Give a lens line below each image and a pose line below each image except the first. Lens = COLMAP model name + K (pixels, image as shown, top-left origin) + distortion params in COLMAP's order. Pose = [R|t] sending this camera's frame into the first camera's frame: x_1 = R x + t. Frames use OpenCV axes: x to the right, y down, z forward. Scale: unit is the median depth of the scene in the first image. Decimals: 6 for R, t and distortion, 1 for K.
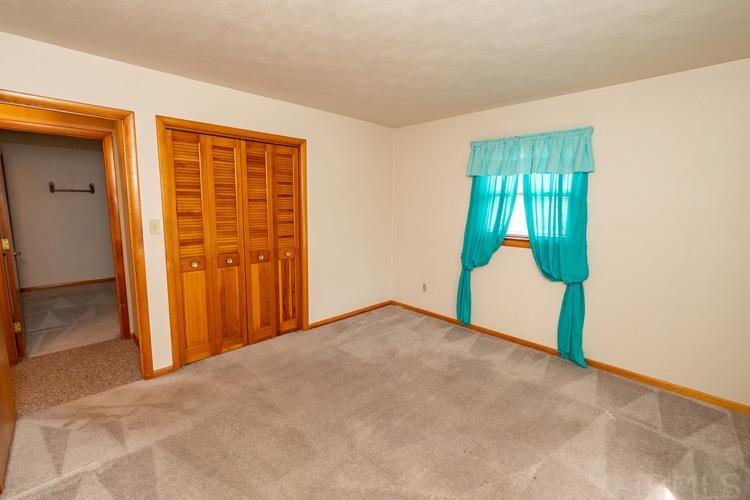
lens RADIAL K [[326.1, 0, 368.9], [0, 326.1, 246.2], [0, 0, 1]] dist [-0.002023, -0.000593]
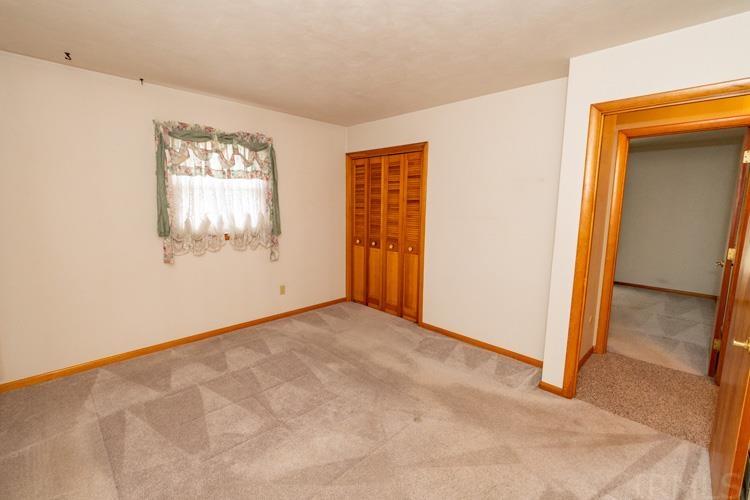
lens RADIAL K [[326.1, 0, 368.9], [0, 326.1, 246.2], [0, 0, 1]] dist [-0.002023, -0.000593]
pose [[0.004991, 0.120766, -0.992668, 0.894564], [-0.145042, 0.982271, 0.118772, -0.100524], [0.989413, 0.143386, 0.022419, 0.870226]]
